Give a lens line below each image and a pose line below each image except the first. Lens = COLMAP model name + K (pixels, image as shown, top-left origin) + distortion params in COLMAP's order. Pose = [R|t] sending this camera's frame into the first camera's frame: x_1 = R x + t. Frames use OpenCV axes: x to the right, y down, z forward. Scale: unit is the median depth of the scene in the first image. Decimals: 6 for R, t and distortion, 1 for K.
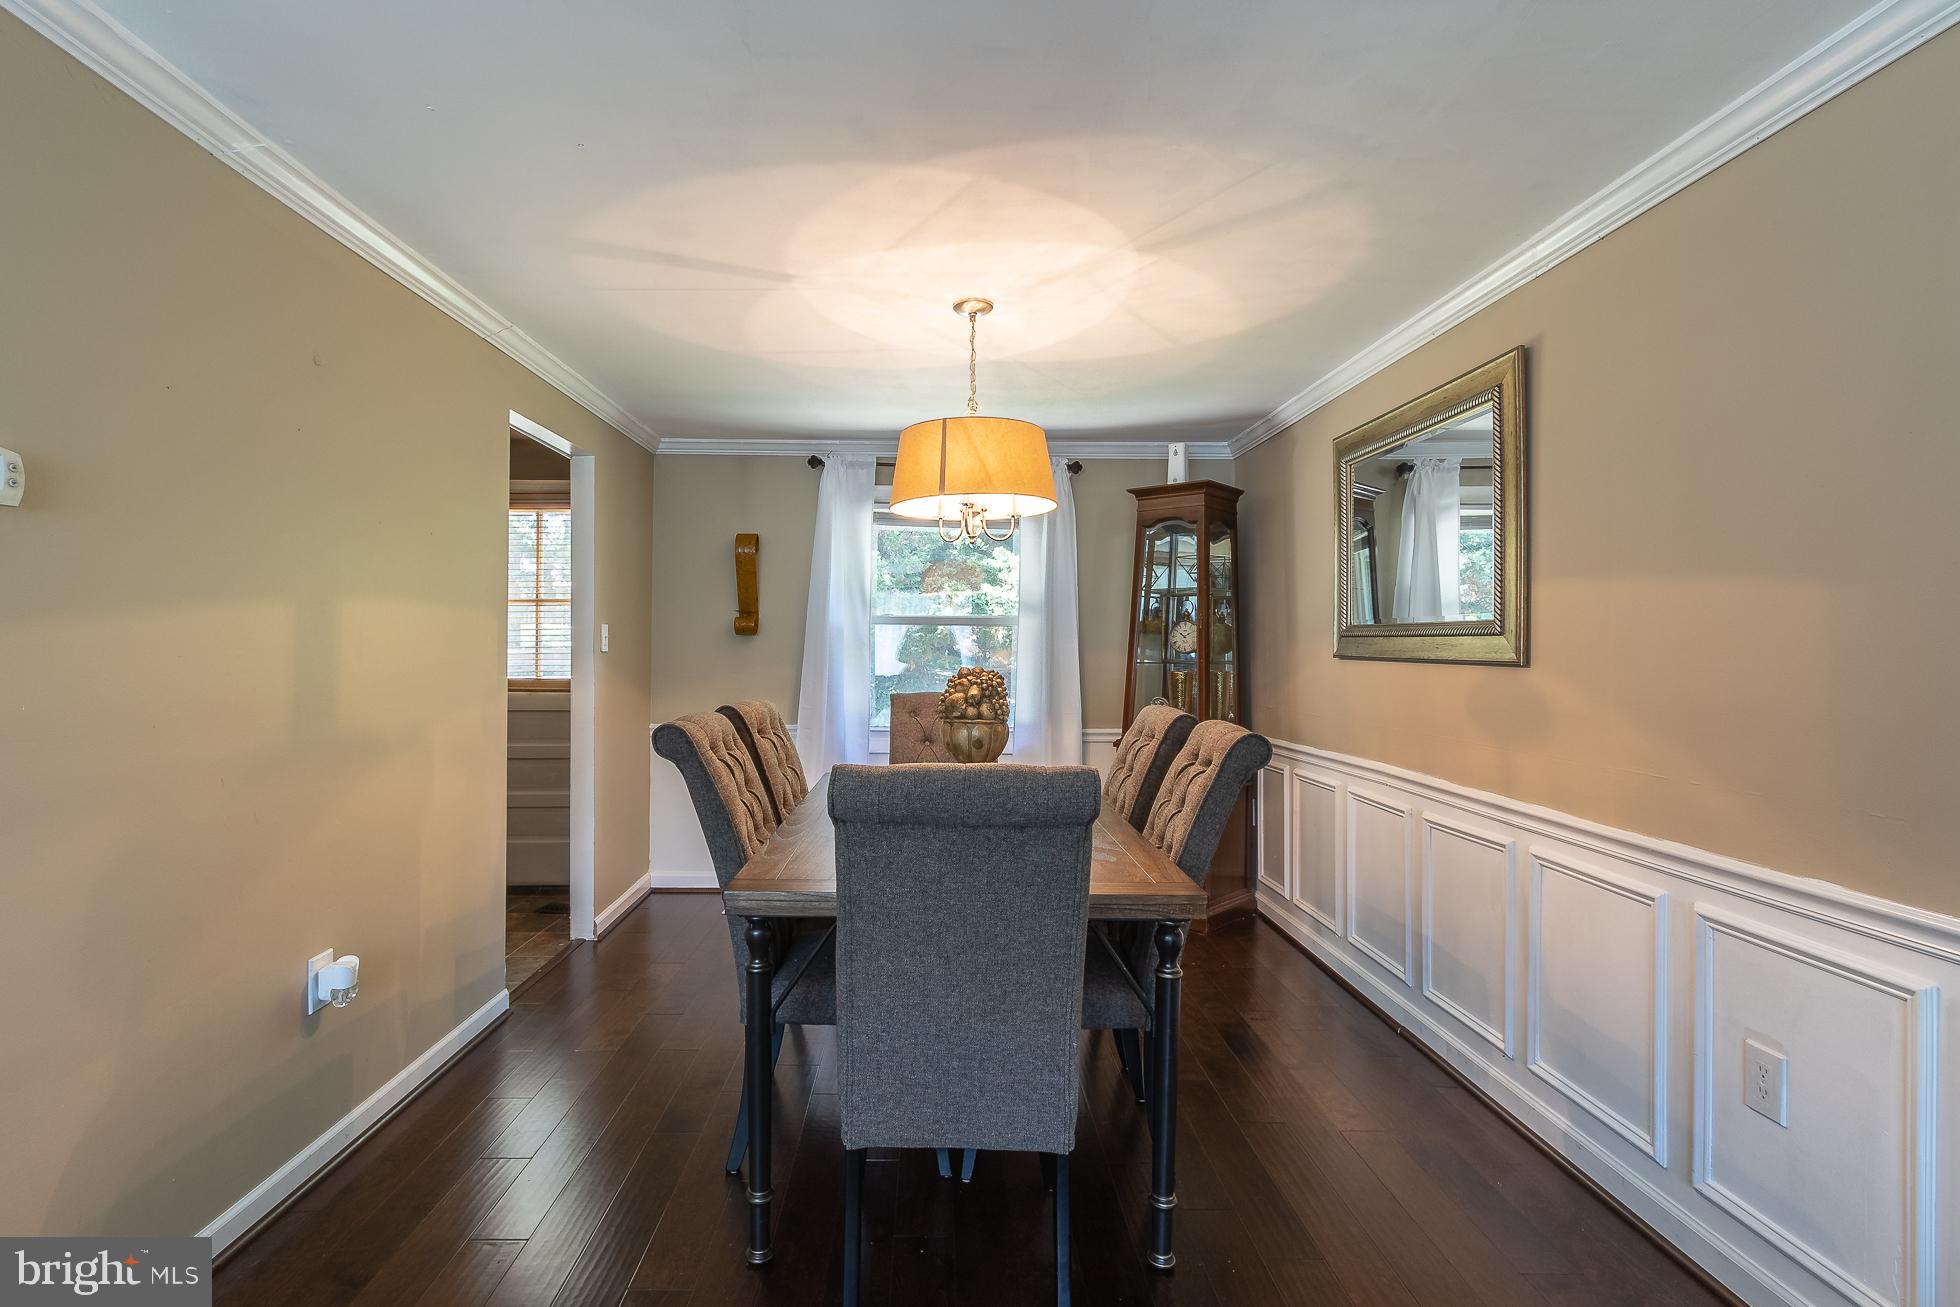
lens RADIAL K [[932.4, 0, 979.9], [0, 932.4, 650.9], [0, 0, 1]] dist [0.001158, 0.002389]
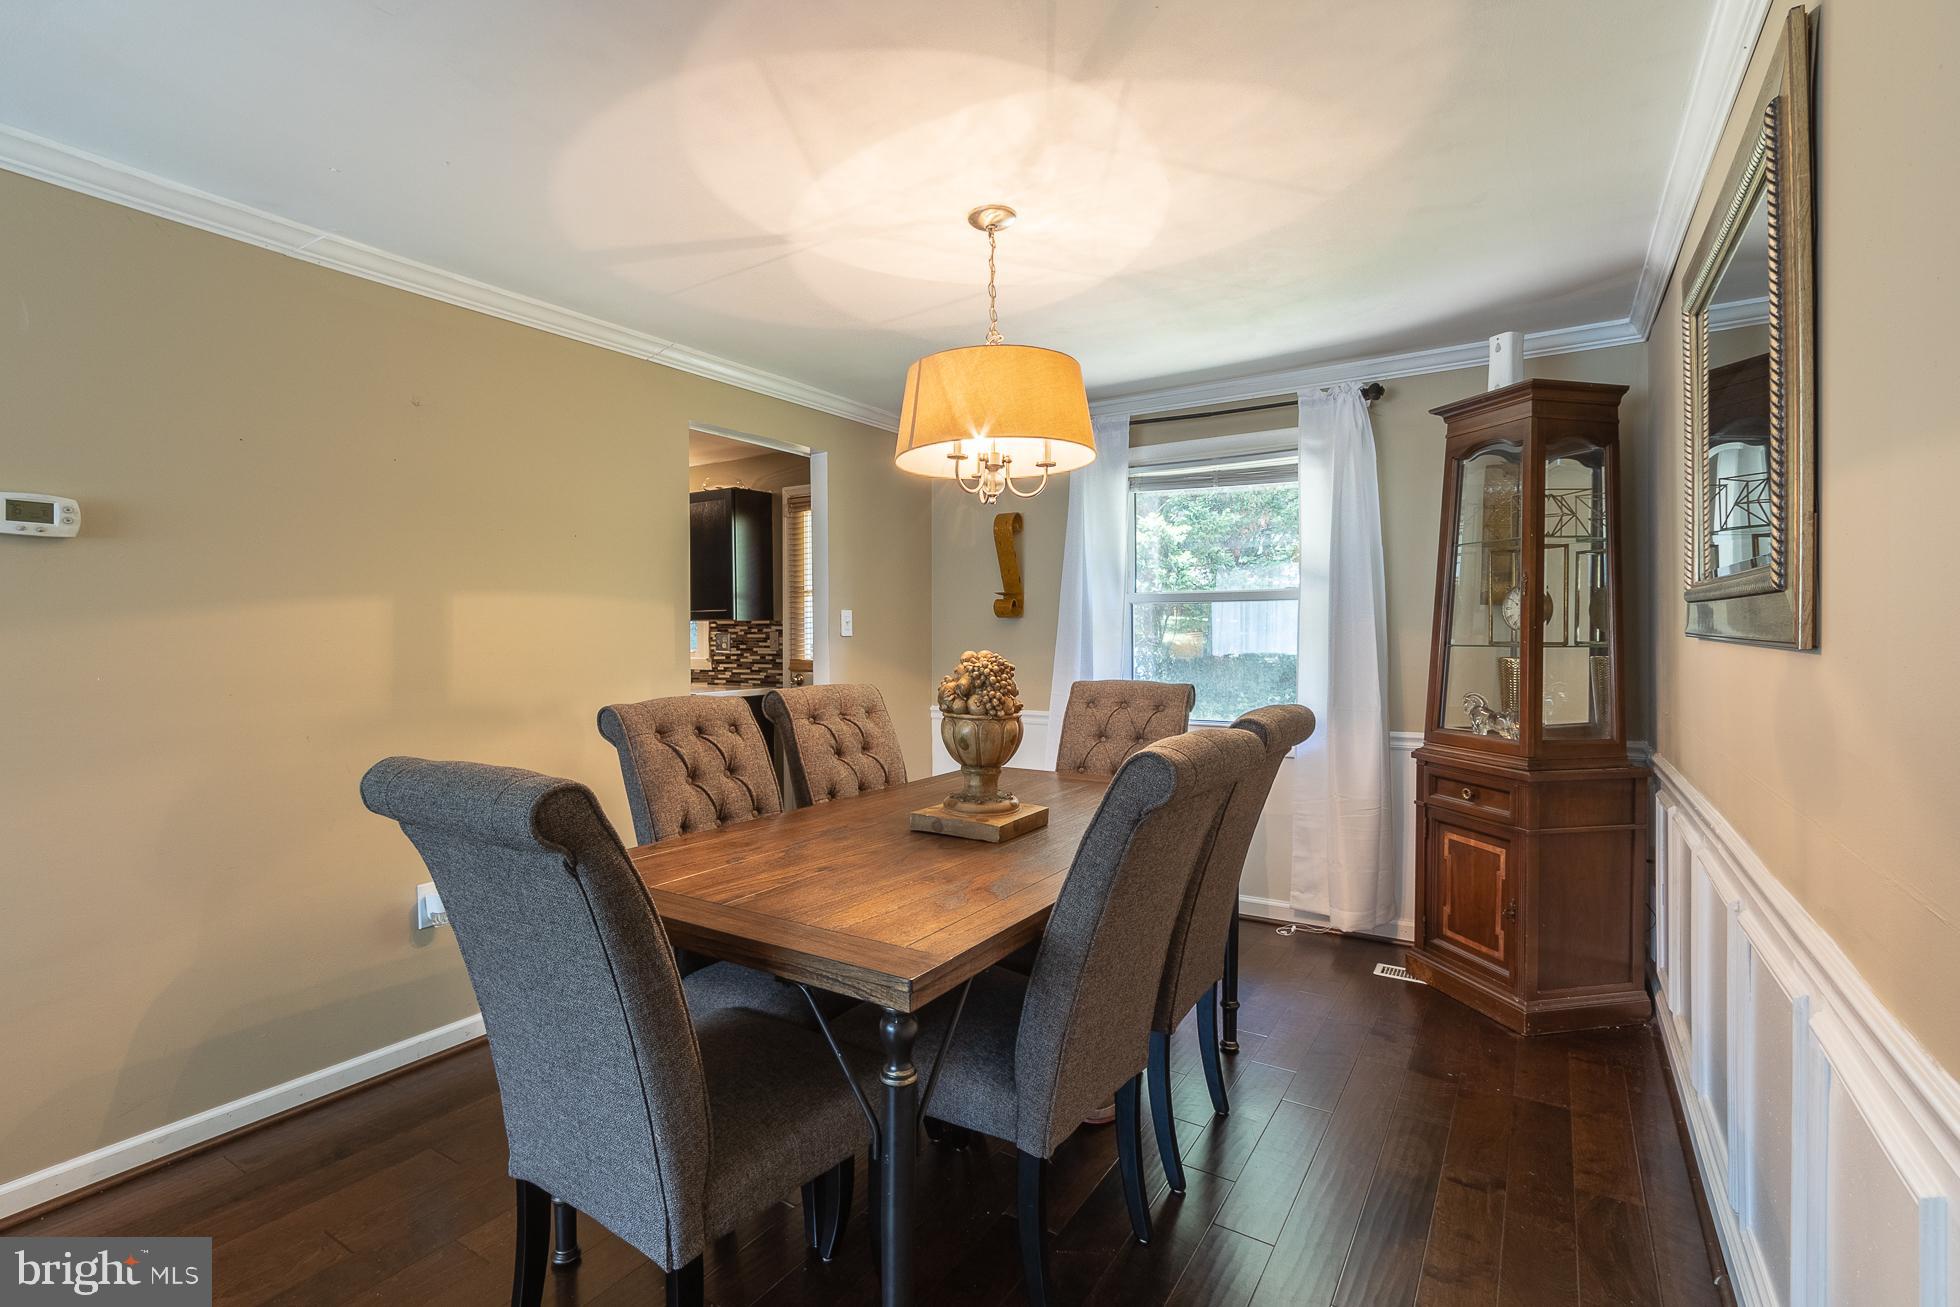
lens RADIAL K [[932.4, 0, 972.9], [0, 932.4, 646.1], [0, 0, 1]] dist [0.001158, 0.002389]
pose [[0.823402, -0.001437, -0.567457, 0.449641], [0.008364, 0.999919, 0.009604, 0.004509], [0.567397, -0.012654, 0.823347, 0.301788]]
